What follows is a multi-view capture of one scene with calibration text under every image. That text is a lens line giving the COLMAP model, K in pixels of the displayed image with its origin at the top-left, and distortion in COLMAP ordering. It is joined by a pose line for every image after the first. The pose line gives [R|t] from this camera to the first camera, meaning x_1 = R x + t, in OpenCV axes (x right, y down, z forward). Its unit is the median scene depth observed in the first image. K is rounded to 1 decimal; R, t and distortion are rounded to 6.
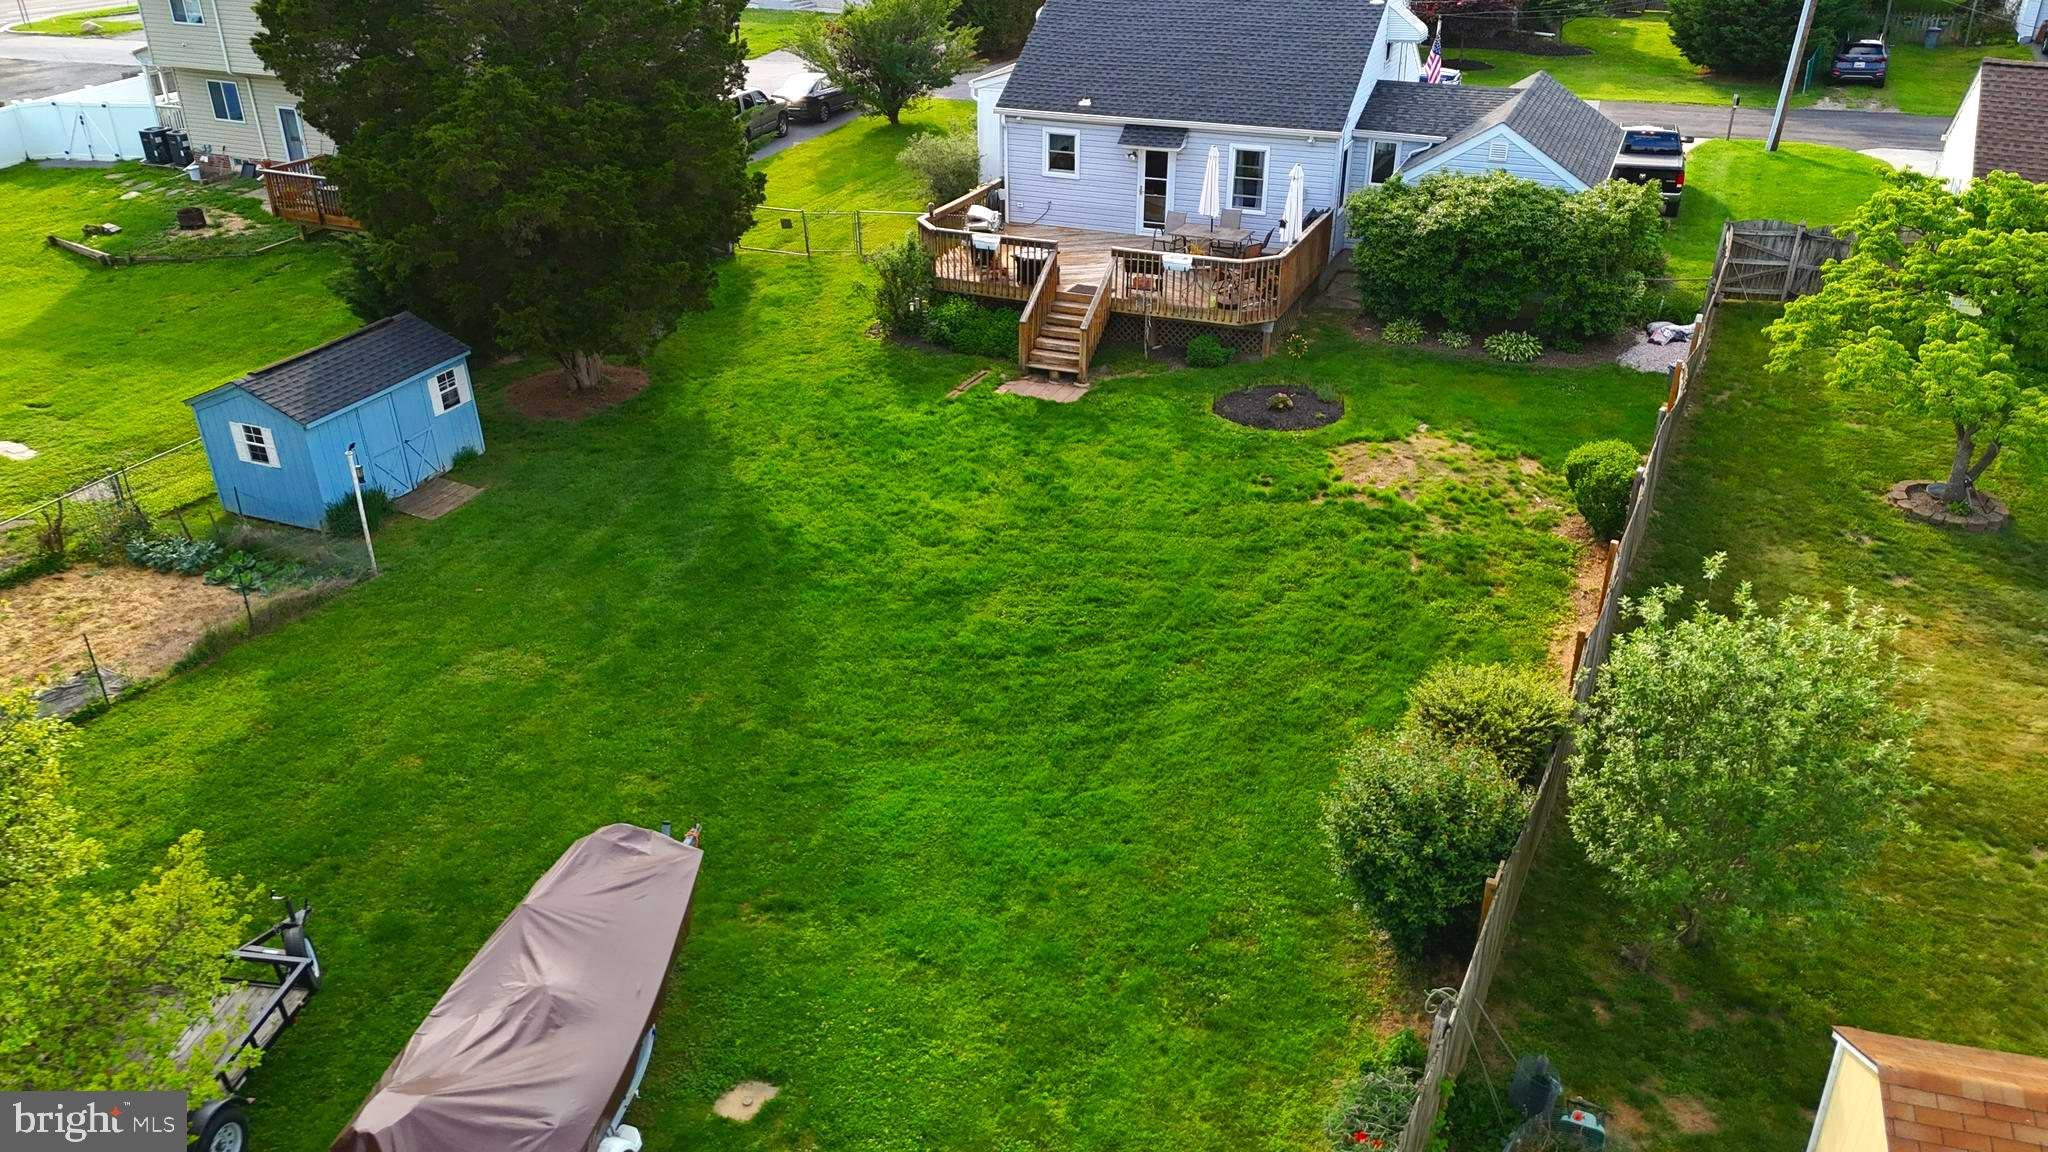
lens RADIAL K [[1566.0, 0, 1028.1], [0, 1566.0, 587.1], [0, 0, 1]] dist [0.096632, -0.096081]
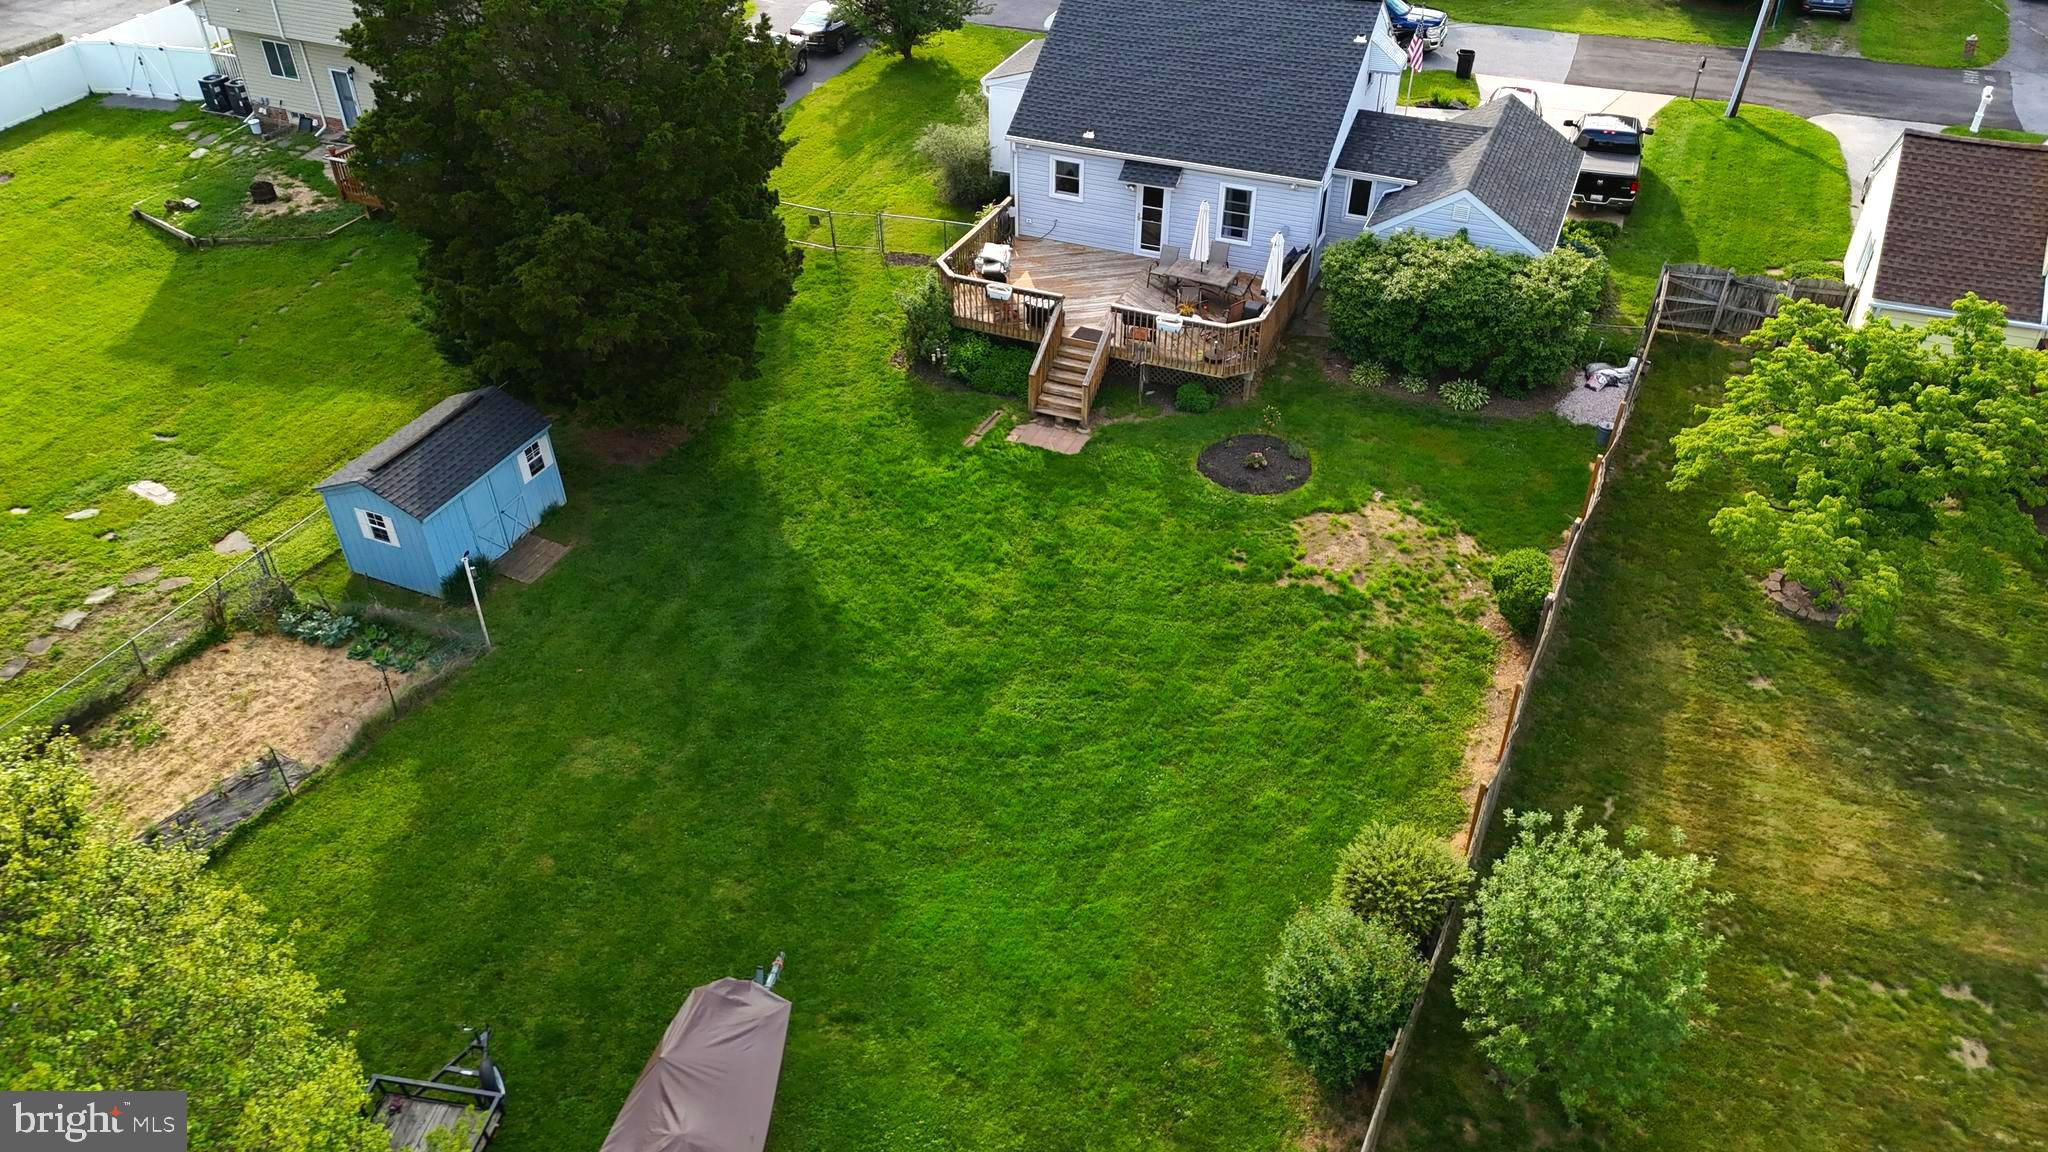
lens RADIAL K [[1501.1, 0, 1027.5], [0, 1501.1, 582.1], [0, 0, 1]] dist [0.095088, -0.096653]
pose [[0.999995, 0.003054, -0.000144, -0.007570], [-0.002985, 0.985623, 0.168932, -0.257050], [0.000658, -0.168931, 0.985628, -0.117239]]
